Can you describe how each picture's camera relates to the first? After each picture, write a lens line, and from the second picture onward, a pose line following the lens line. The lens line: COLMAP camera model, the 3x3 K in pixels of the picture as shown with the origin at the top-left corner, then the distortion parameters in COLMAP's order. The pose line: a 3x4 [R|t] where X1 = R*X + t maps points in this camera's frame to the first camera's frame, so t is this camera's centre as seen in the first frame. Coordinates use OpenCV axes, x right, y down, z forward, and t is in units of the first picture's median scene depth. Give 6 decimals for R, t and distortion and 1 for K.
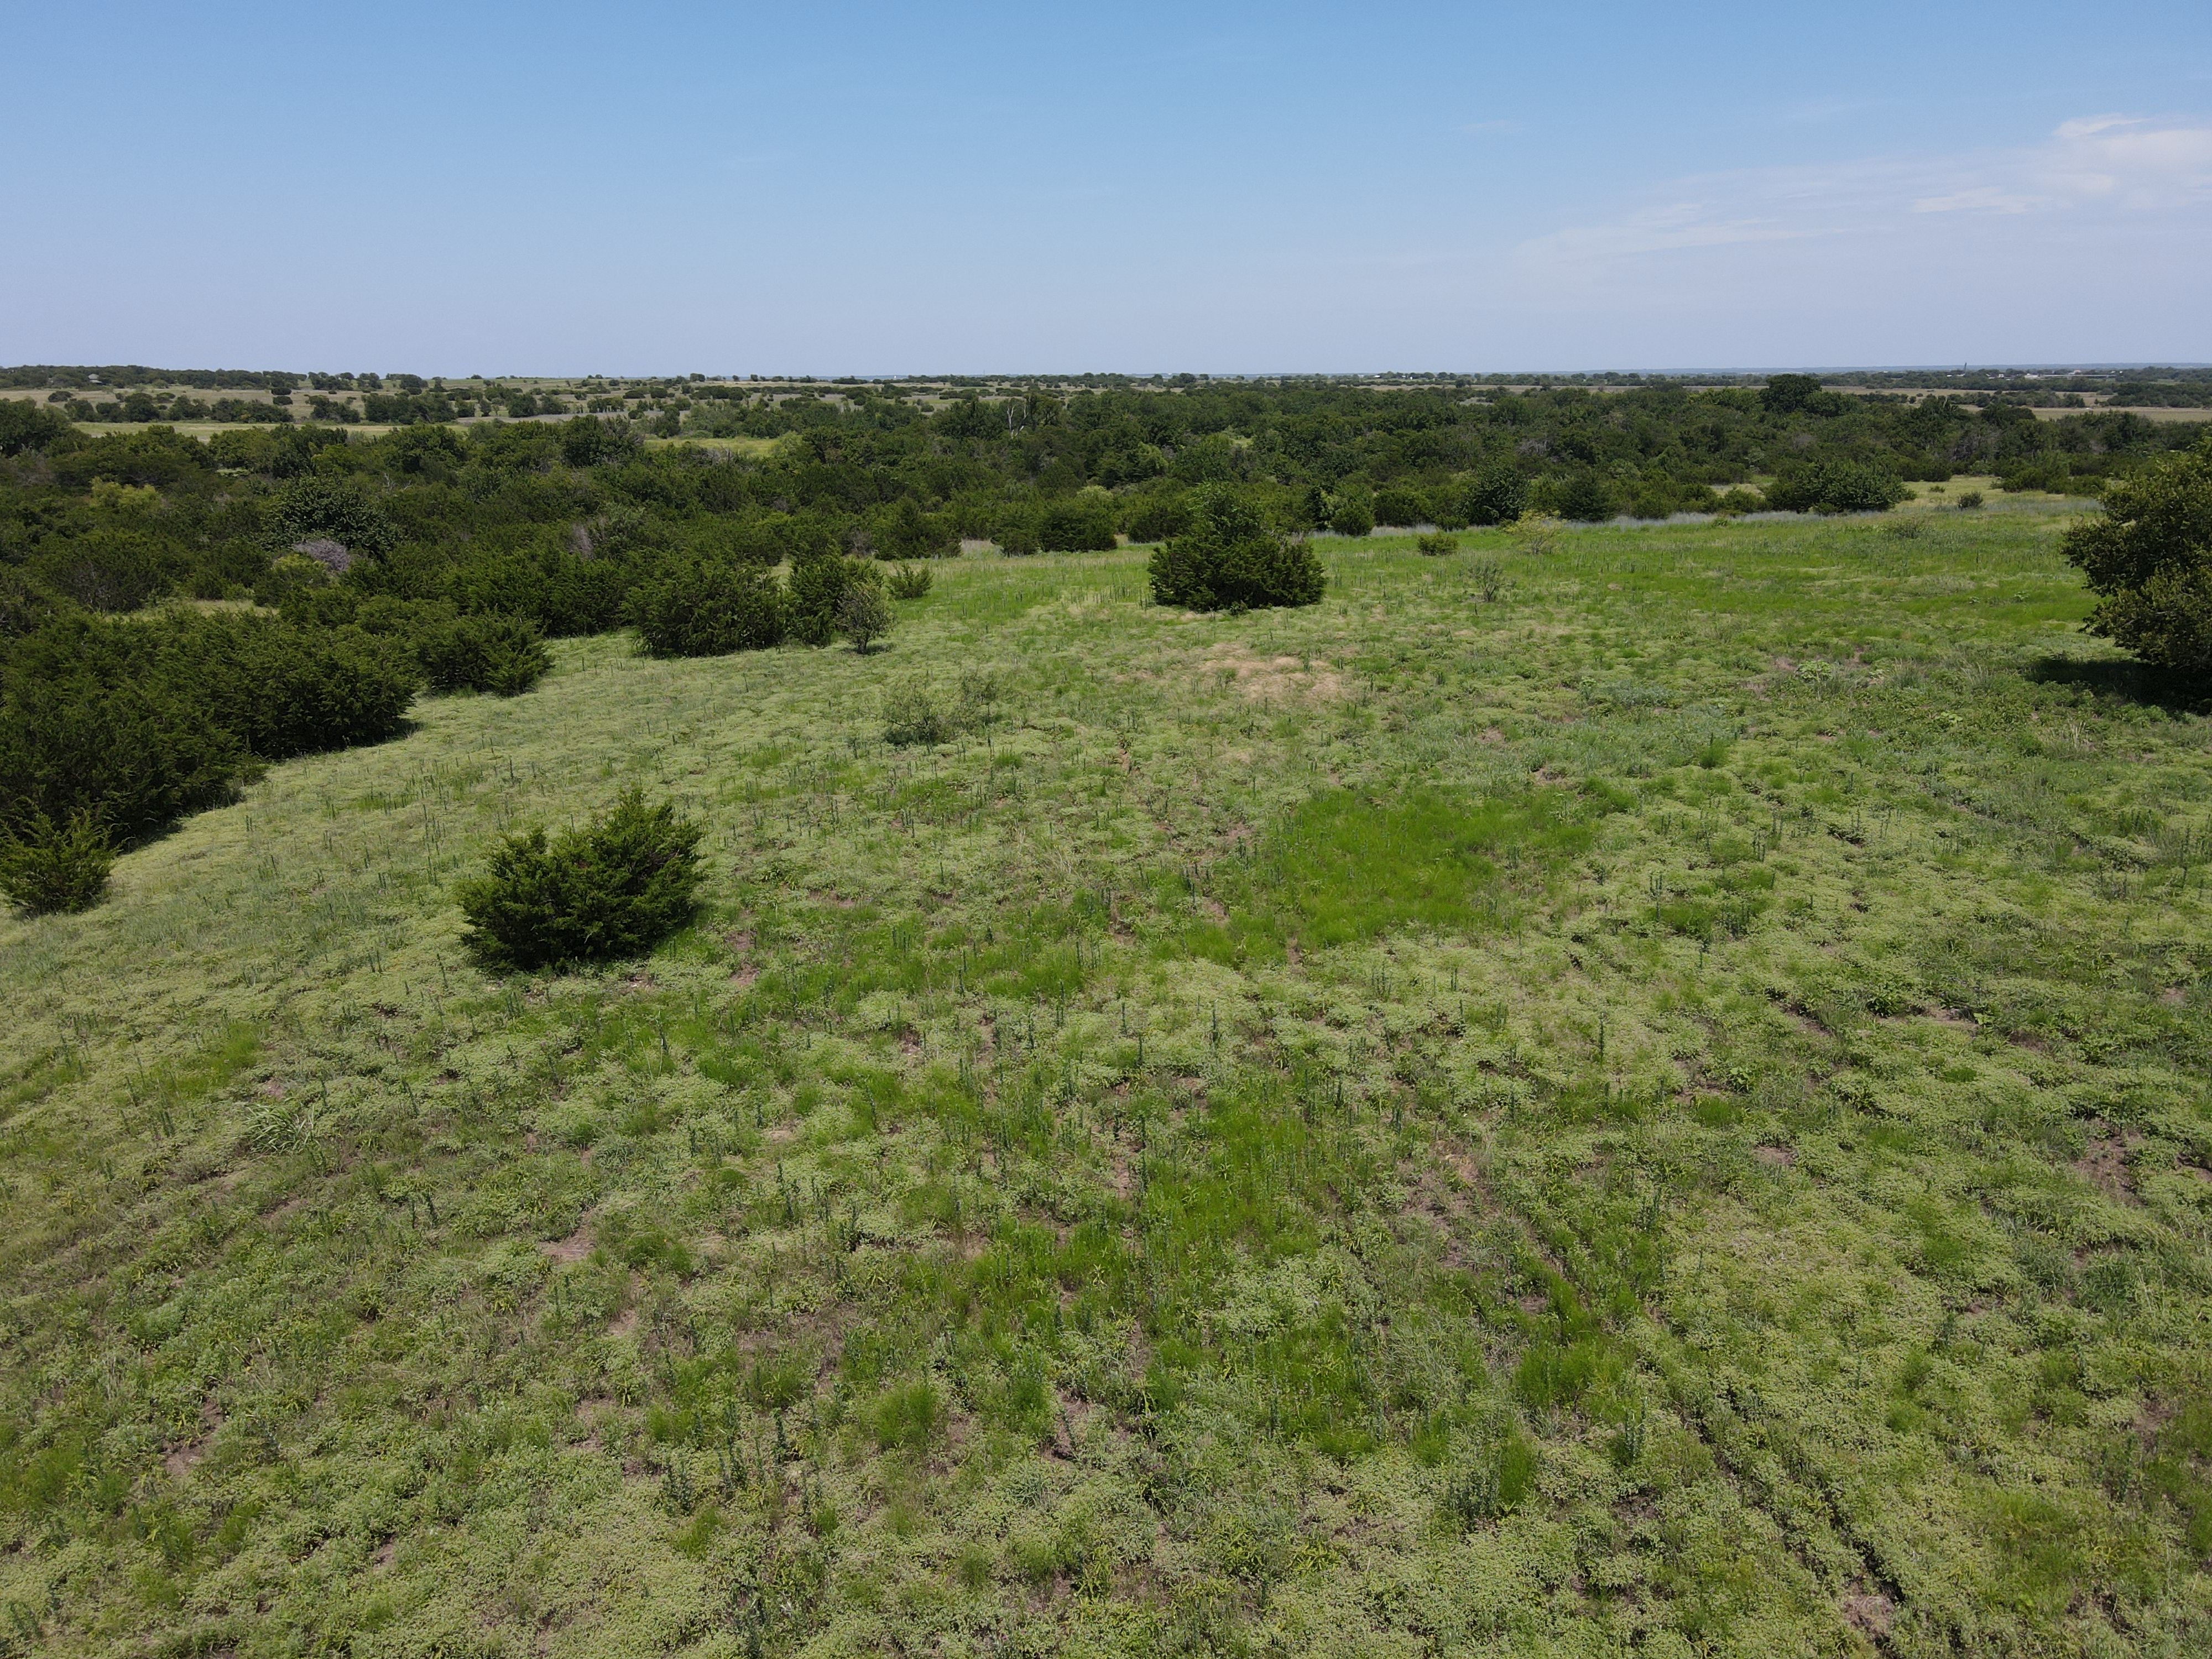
lens RADIAL K [[1538.8, 0, 1106.0], [0, 1538.8, 829.5], [0, 0, 1]] dist [0.014484, 0.006853]
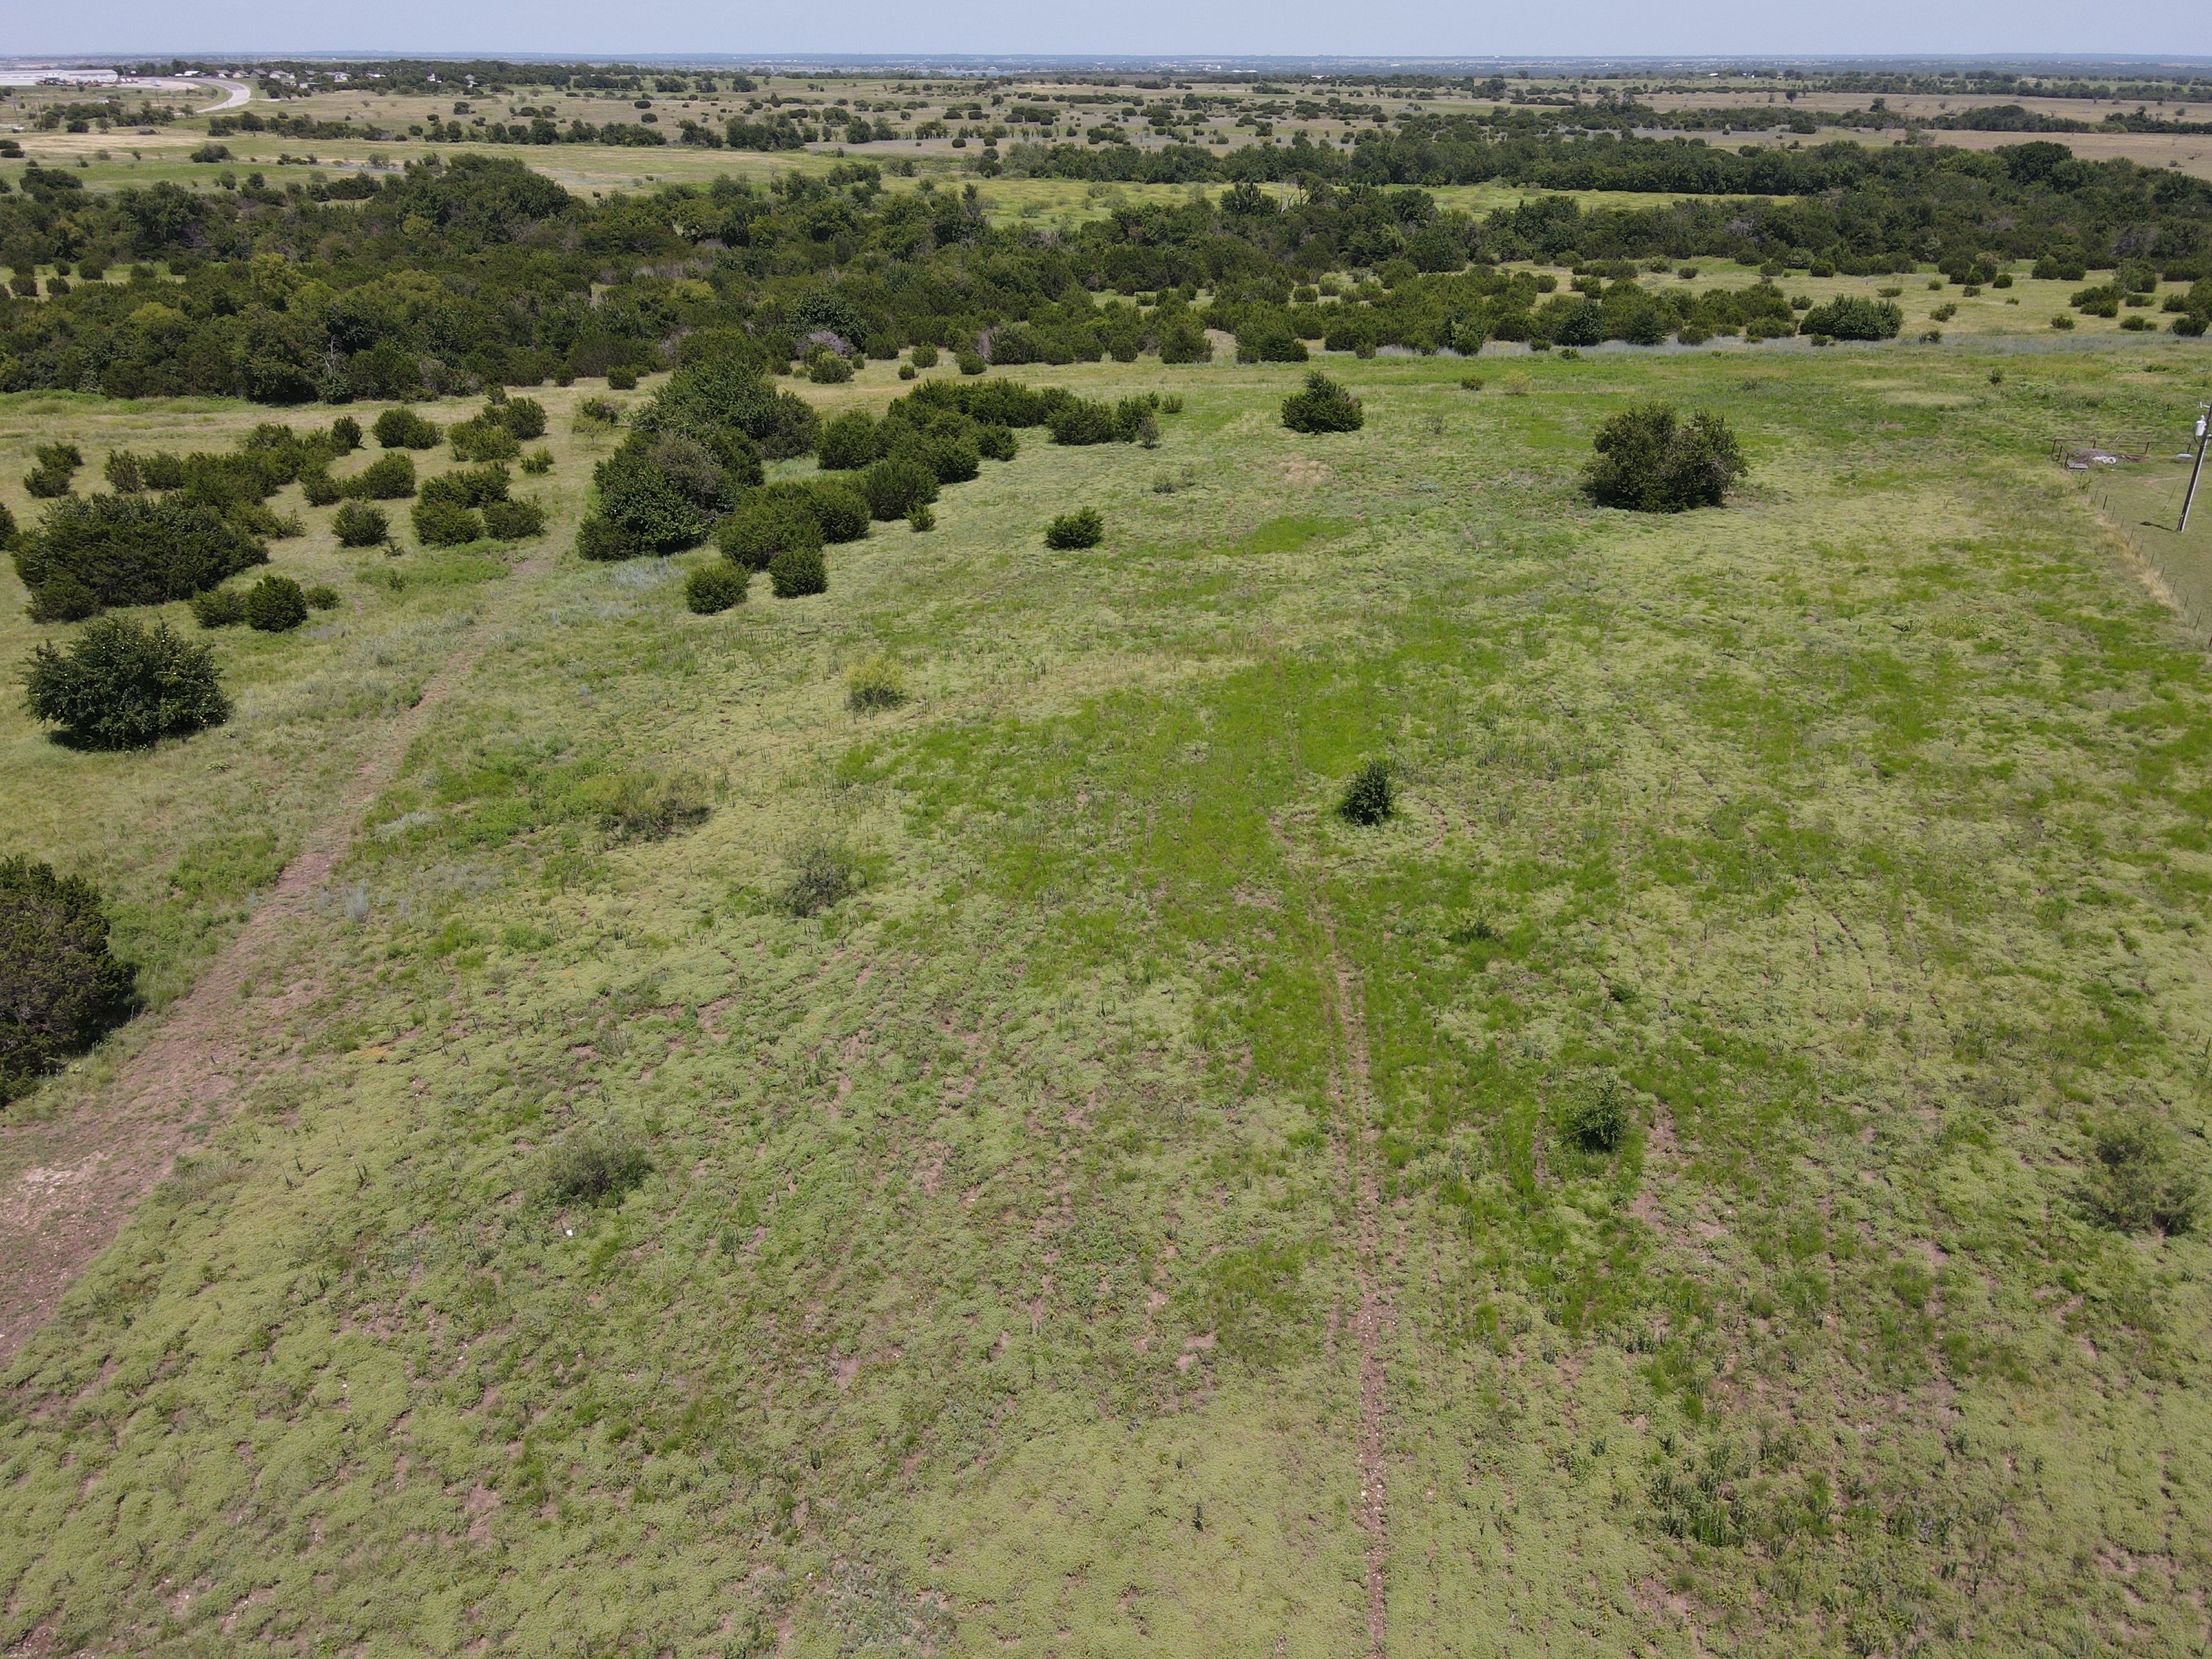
lens RADIAL K [[1538.8, 0, 1106.0], [0, 1538.8, 829.5], [0, 0, 1]] dist [0.014484, 0.006853]
pose [[0.982813, 0.087143, -0.162739, 0.020113], [-0.056633, 0.981388, 0.183494, 0.002775], [0.175700, -0.171124, 0.969456, -0.131114]]
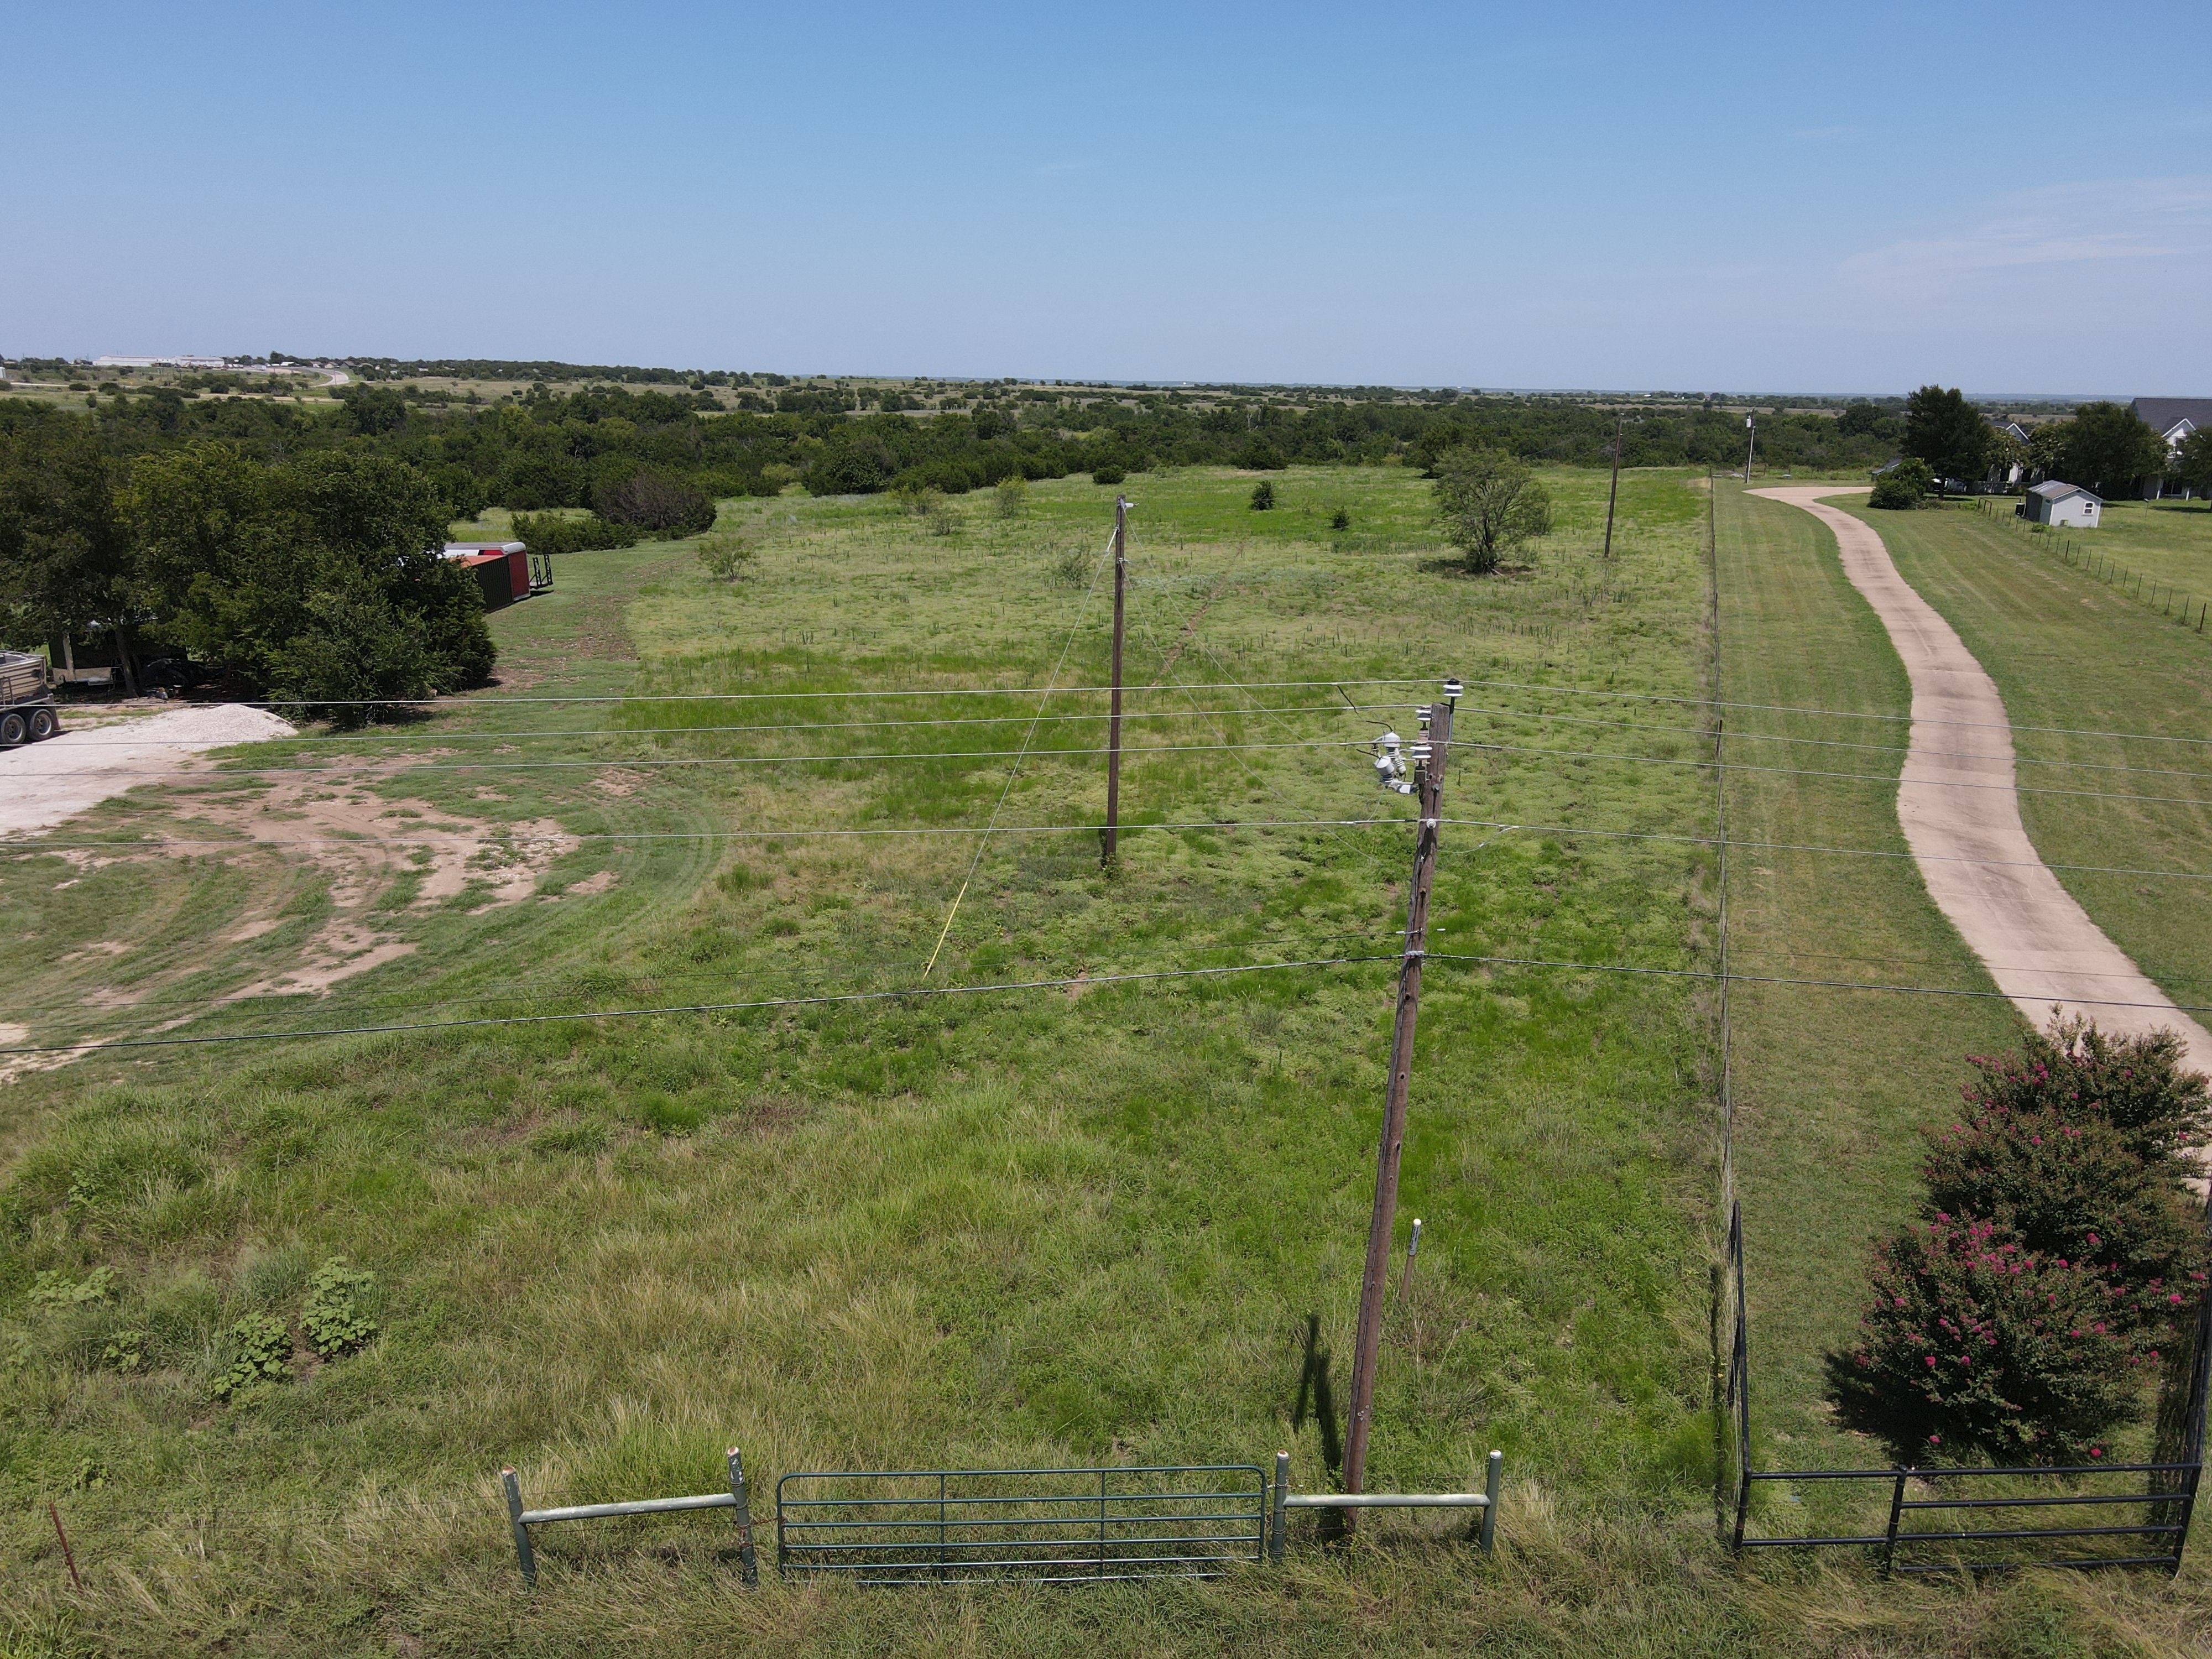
lens RADIAL K [[1550.8, 0, 1106.0], [0, 1550.8, 829.5], [0, 0, 1]] dist [-0.001481, 0.002197]
pose [[0.983614, 0.072964, -0.164863, 0.039576], [-0.073918, 0.997264, 0.000345, 0.070303], [0.164437, 0.011847, 0.986316, -0.254073]]
